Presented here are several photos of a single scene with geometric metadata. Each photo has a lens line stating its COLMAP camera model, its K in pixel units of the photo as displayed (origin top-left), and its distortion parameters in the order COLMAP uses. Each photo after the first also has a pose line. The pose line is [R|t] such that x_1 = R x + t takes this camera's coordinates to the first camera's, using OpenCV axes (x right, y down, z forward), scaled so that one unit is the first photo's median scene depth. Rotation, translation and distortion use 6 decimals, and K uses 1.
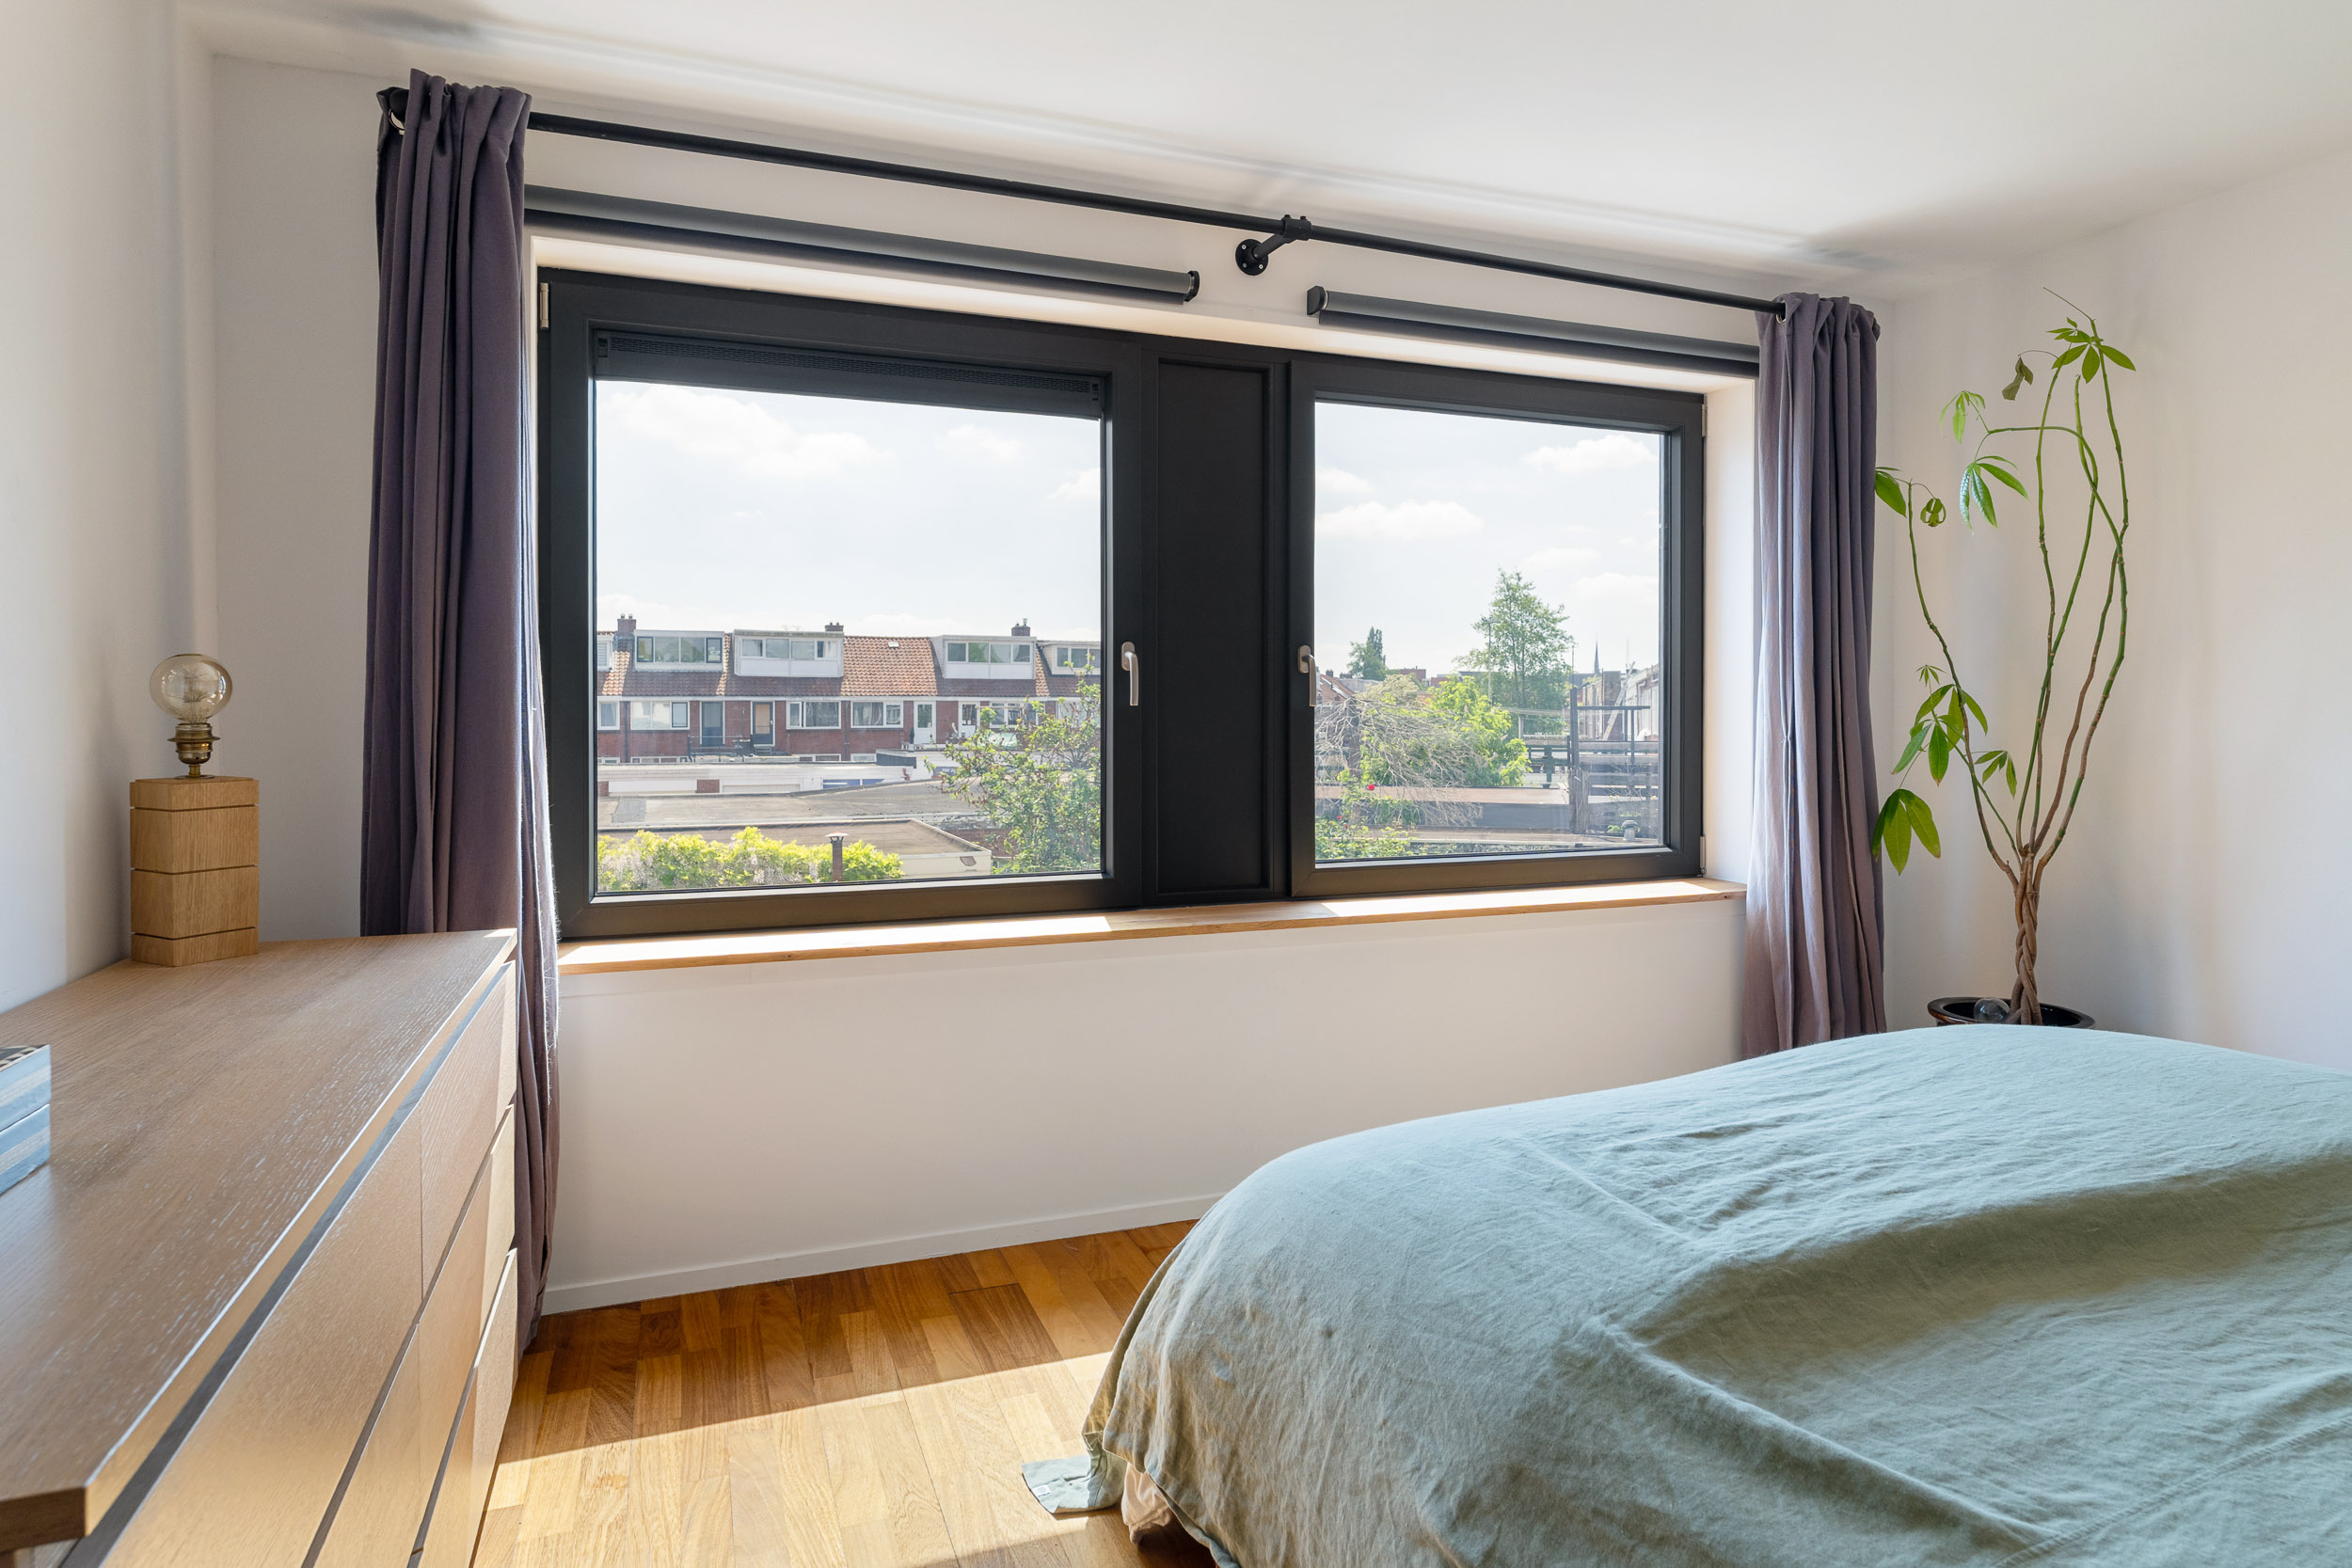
lens RADIAL K [[1291.5, 0, 1196.8], [0, 1291.5, 715.2], [0, 0, 1]] dist [-0.002564, -0.001035]
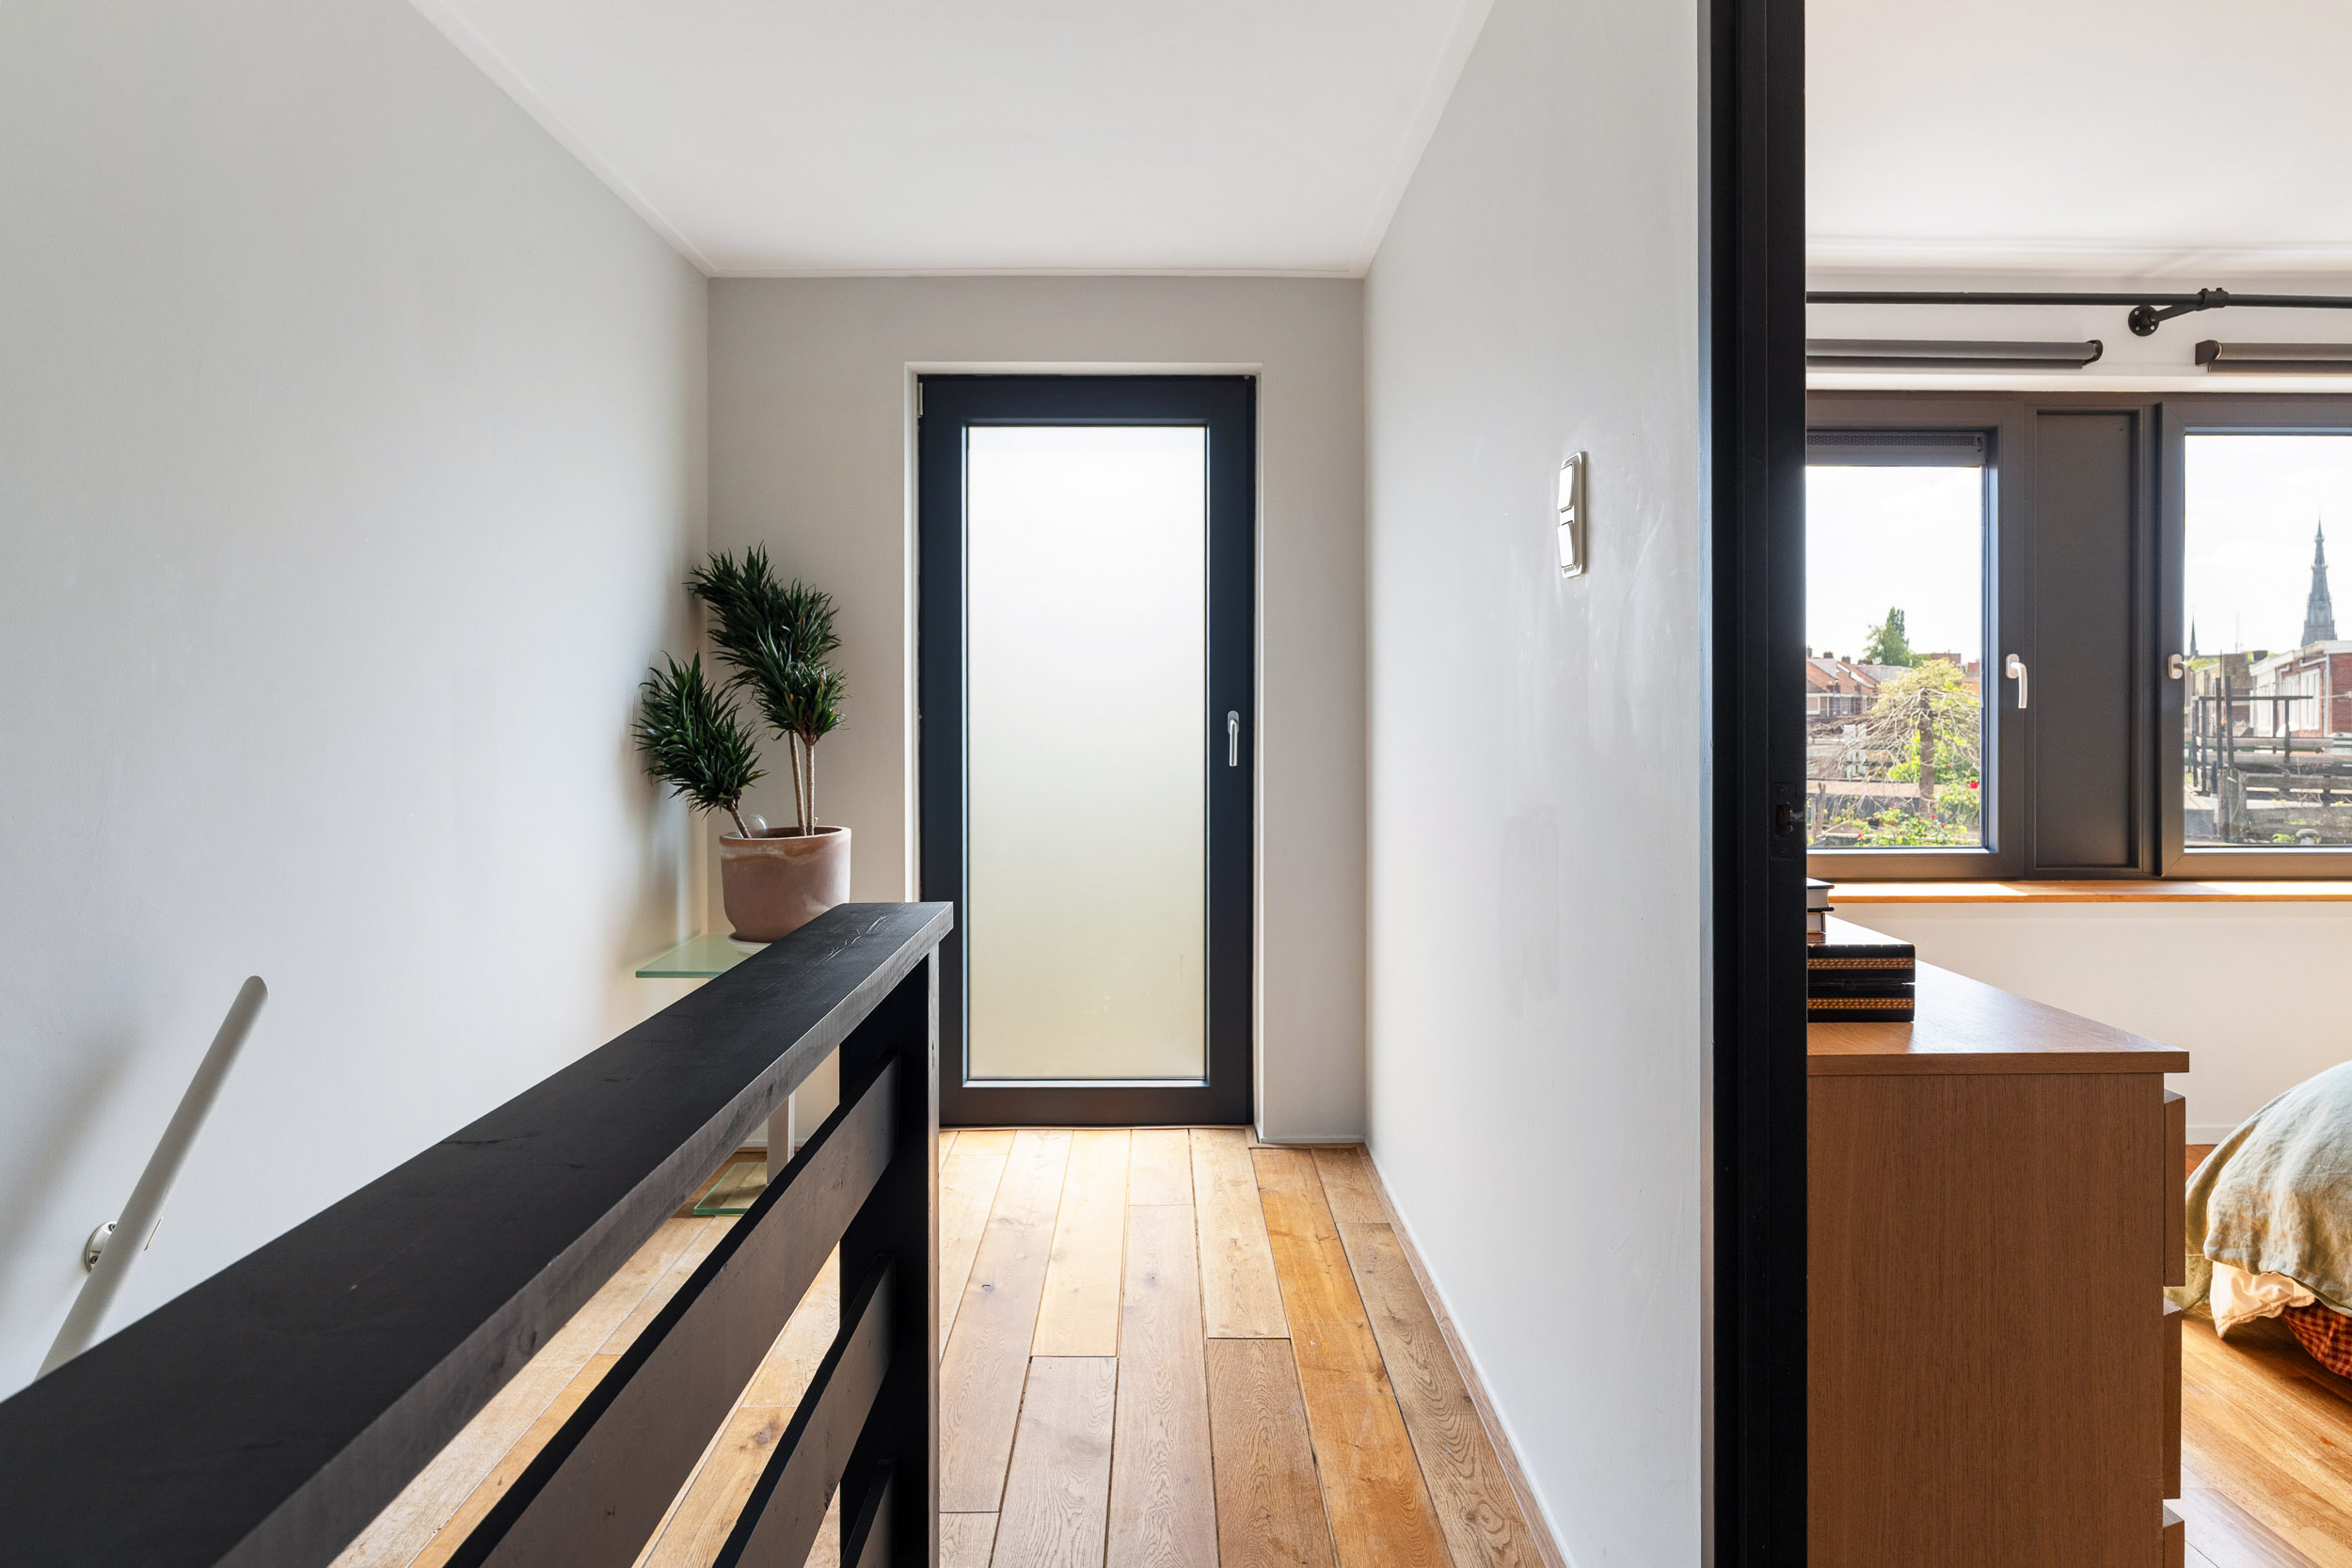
lens RADIAL K [[1291.5, 0, 1211.0], [0, 1291.5, 710.7], [0, 0, 1]] dist [-0.002564, -0.001035]
pose [[0.940376, 0.002264, -0.340128, -0.343363], [-0.000679, 0.999988, 0.004779, -0.009973], [0.340135, -0.004263, 0.940367, -0.364995]]
